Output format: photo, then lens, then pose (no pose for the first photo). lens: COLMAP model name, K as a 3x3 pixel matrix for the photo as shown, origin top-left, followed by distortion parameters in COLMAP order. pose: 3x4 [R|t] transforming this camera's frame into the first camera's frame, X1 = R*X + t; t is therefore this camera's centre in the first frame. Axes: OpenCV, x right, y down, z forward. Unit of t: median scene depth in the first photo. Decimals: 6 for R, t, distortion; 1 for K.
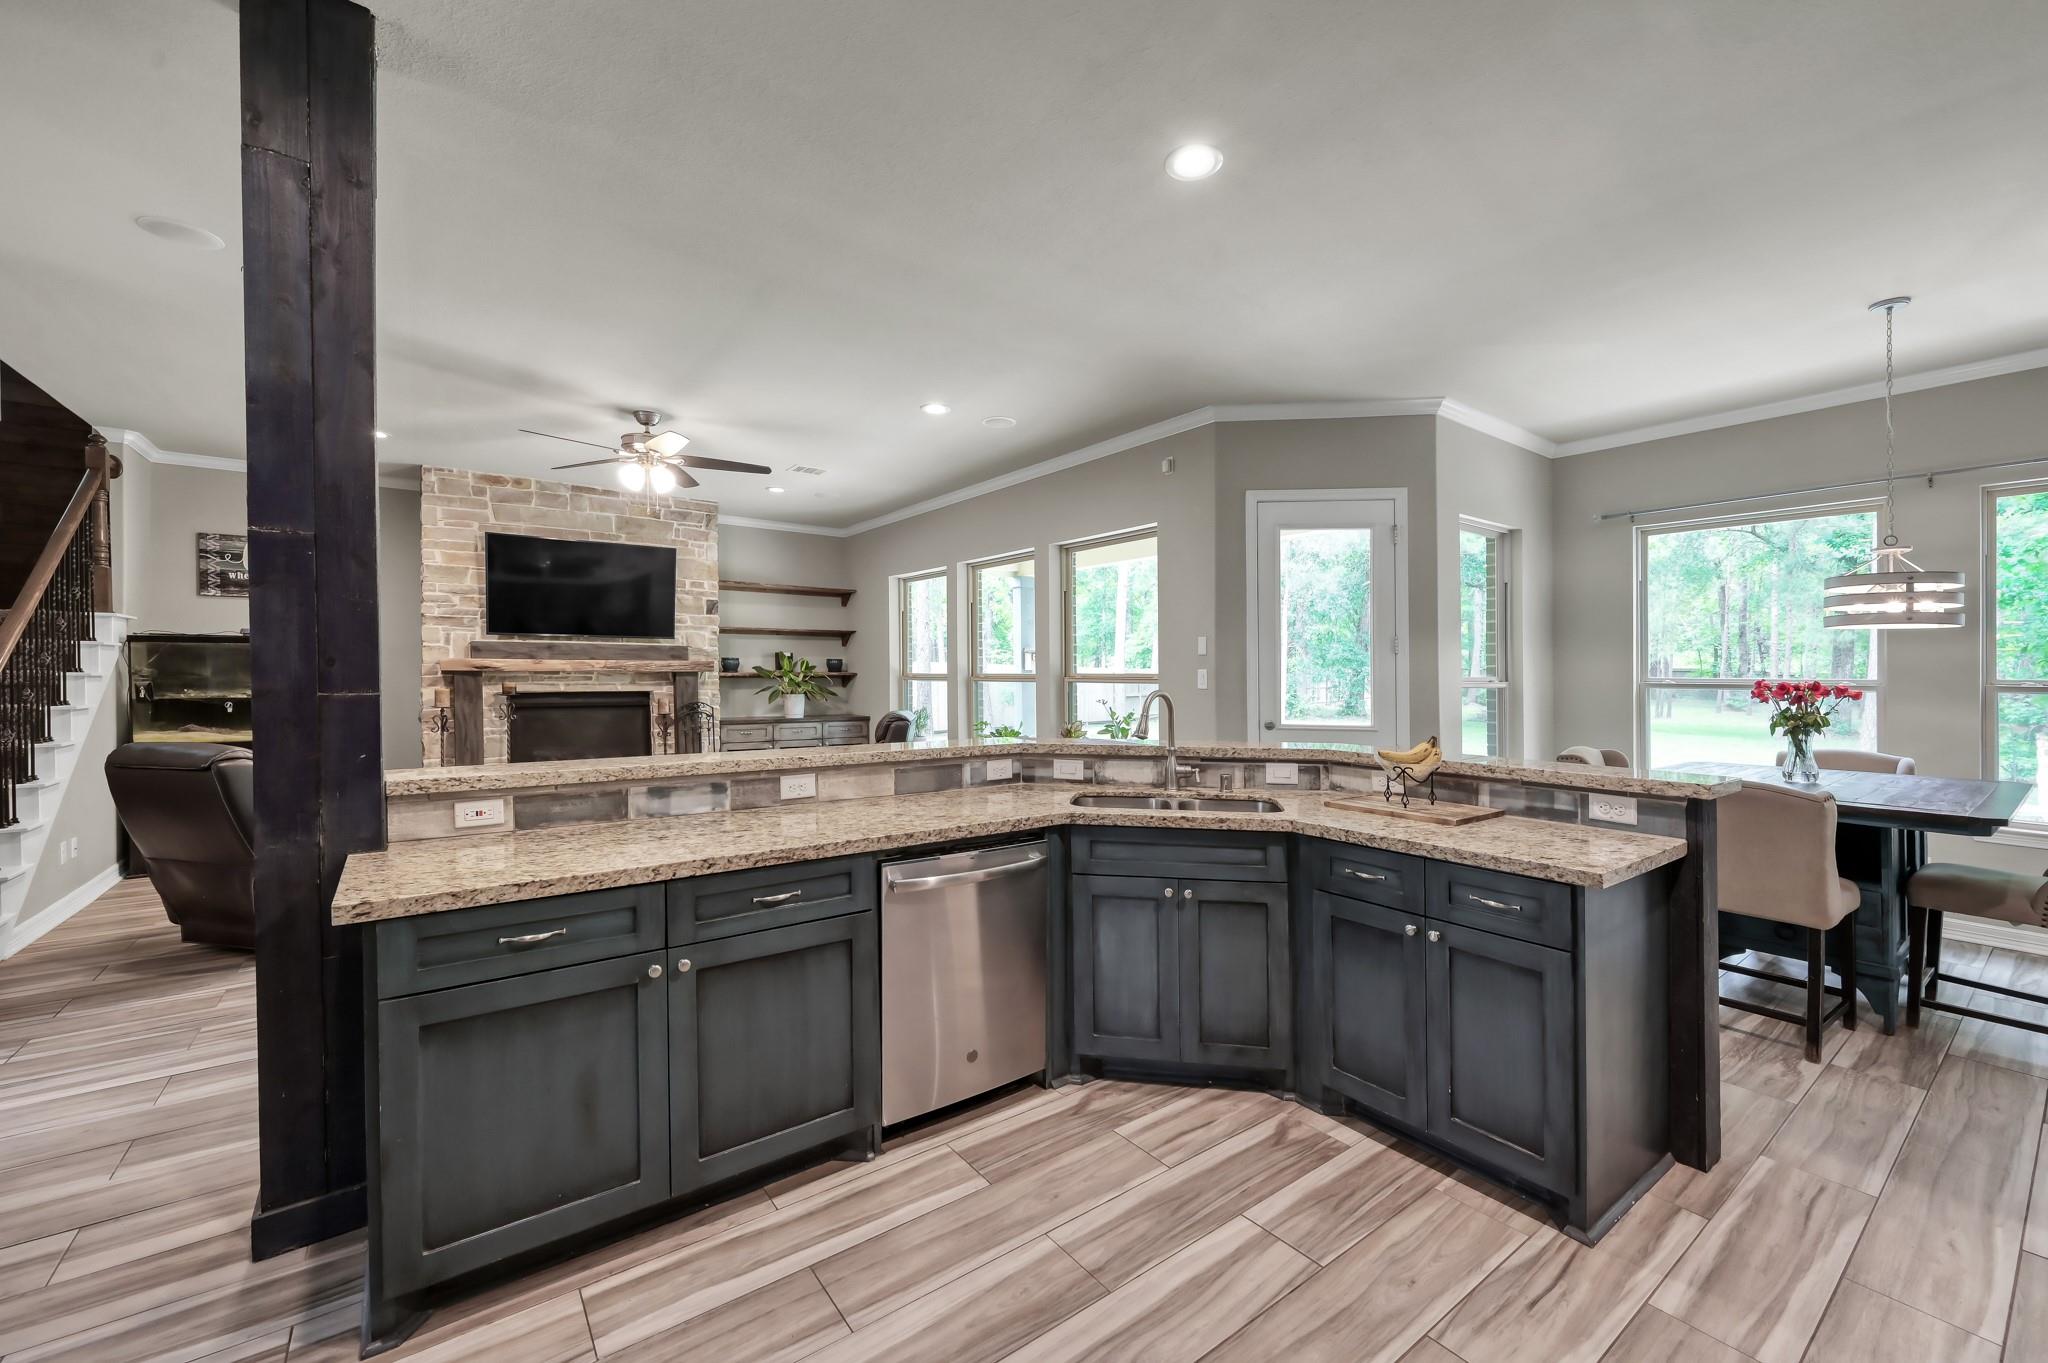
lens RADIAL K [[813.9, 0, 1034.9], [0, 813.9, 675.8], [0, 0, 1]] dist [0.001828, 0.001246]
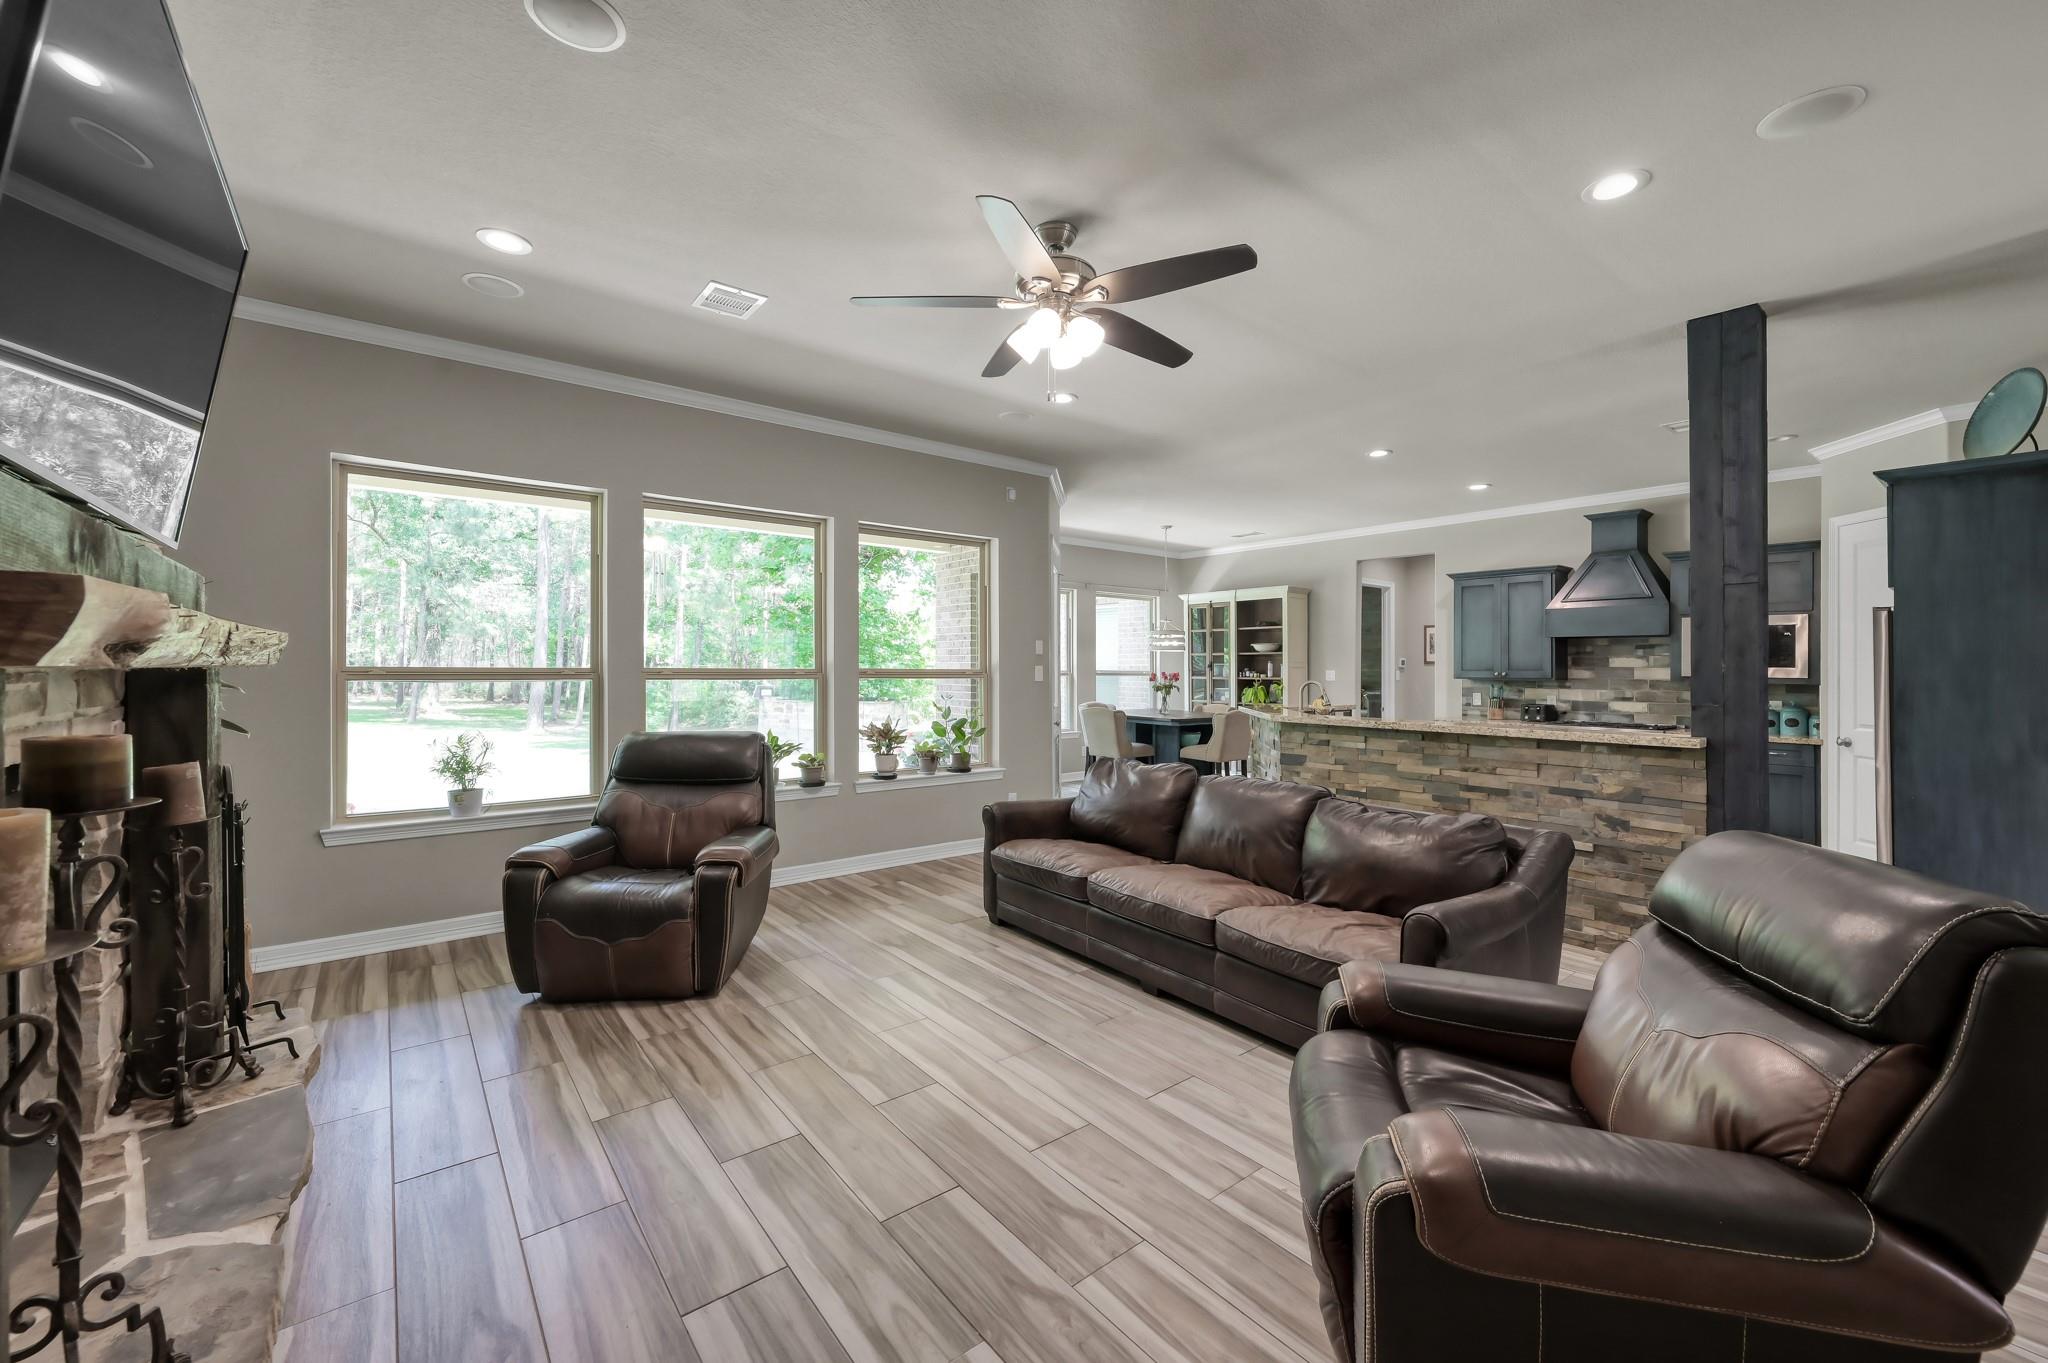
lens RADIAL K [[813.9, 0, 1031.2], [0, 813.9, 656.5], [0, 0, 1]] dist [0.001828, 0.001246]
pose [[-0.021021, 0.011003, 0.999718, -1.470894], [-0.003208, 0.999934, -0.011073, -0.011993], [-0.999774, -0.003440, -0.020984, 1.441240]]
